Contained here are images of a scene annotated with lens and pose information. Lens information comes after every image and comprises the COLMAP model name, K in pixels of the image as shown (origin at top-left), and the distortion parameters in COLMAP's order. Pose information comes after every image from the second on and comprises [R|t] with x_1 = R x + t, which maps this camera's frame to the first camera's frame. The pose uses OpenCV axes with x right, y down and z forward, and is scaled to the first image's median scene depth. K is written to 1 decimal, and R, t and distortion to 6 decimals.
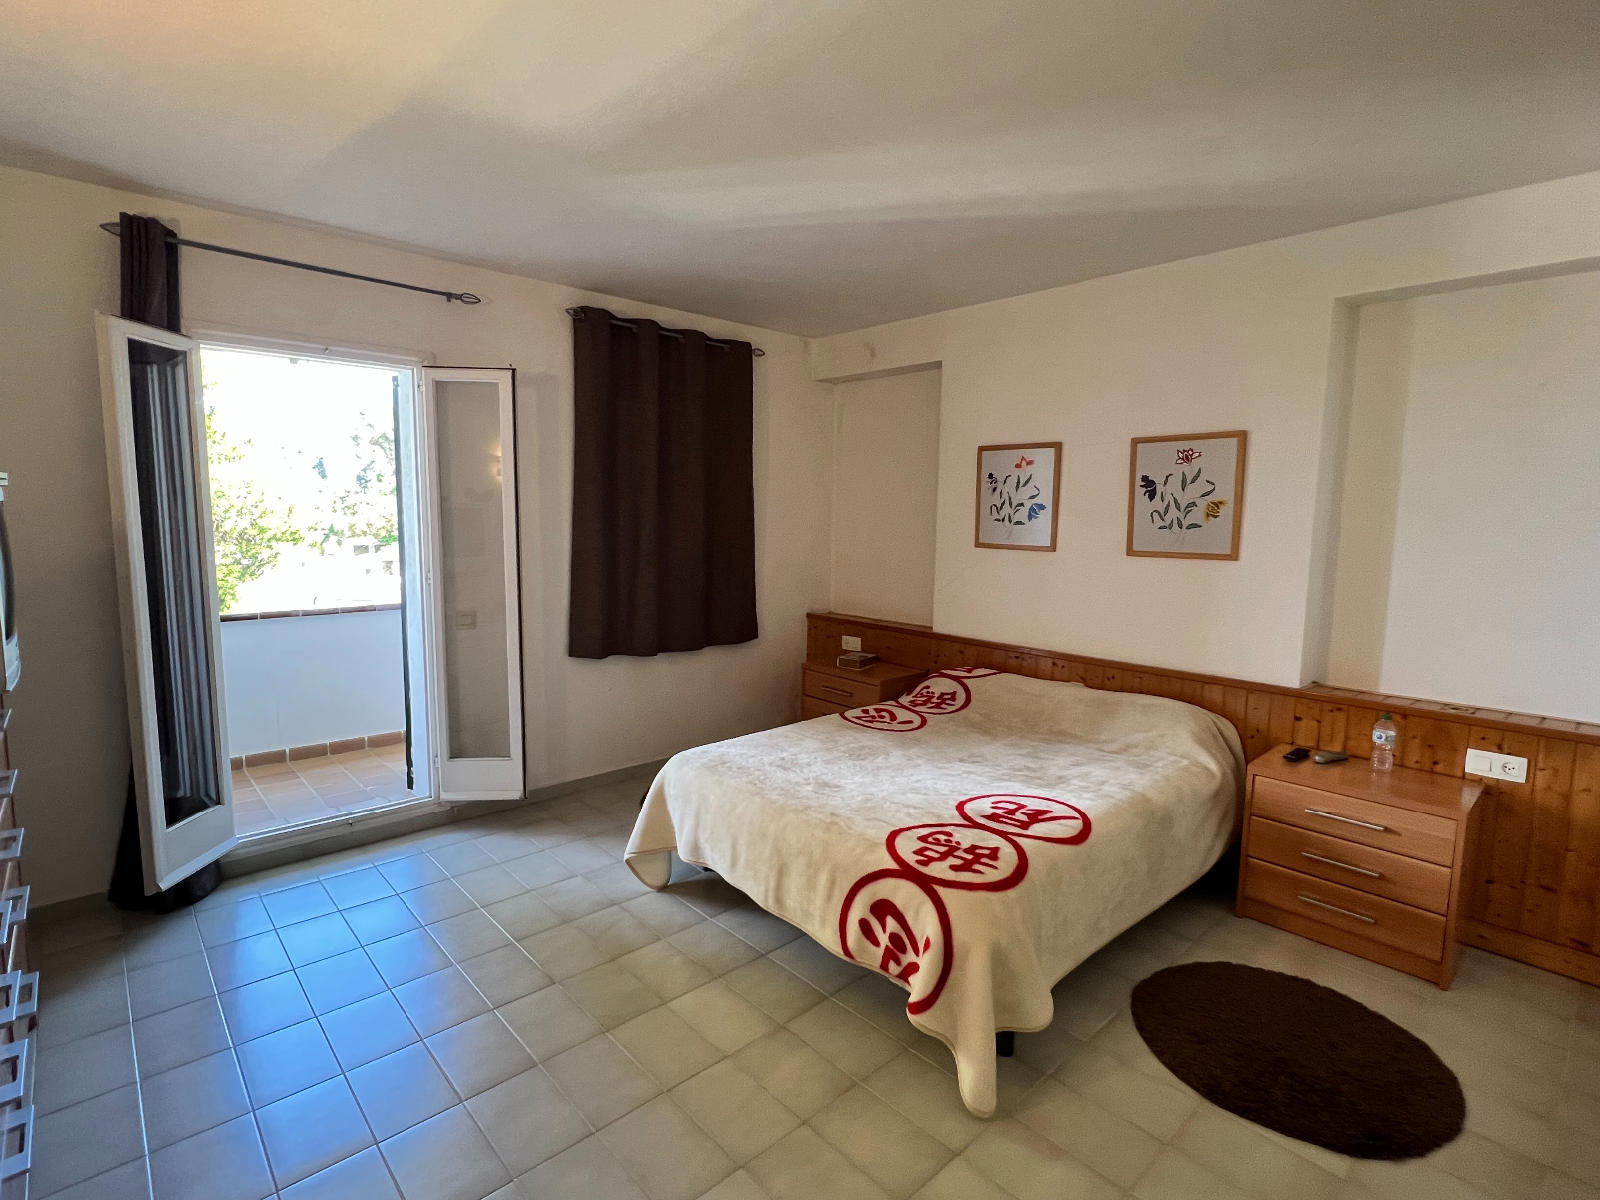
lens RADIAL K [[799.7, 0, 793.5], [0, 799.7, 598.6], [0, 0, 1]] dist [-0.006219, -0.000305]
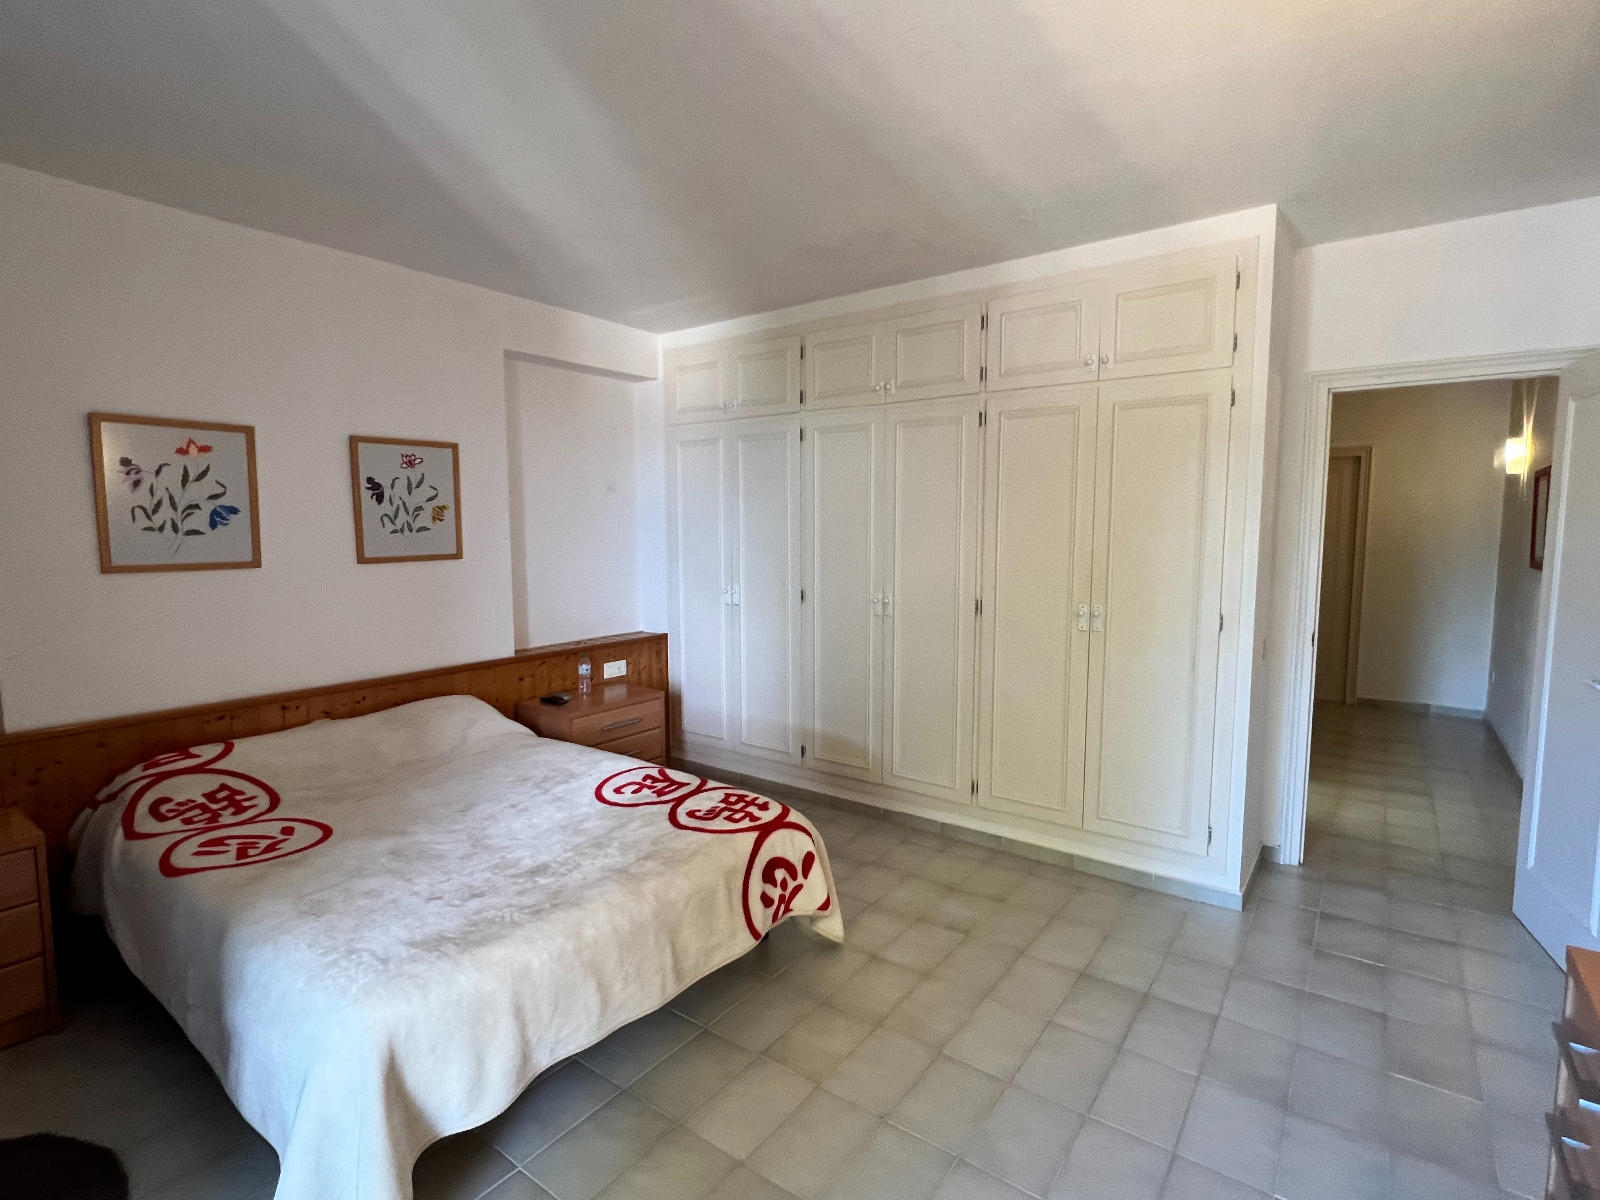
lens RADIAL K [[799.7, 0, 794.7], [0, 799.7, 600.0], [0, 0, 1]] dist [-0.006219, -0.000305]
pose [[-0.201596, -0.106916, 0.973616, -0.607739], [0.106627, 0.985721, 0.130323, -0.082422], [-0.973648, 0.130086, -0.187317, 0.723132]]
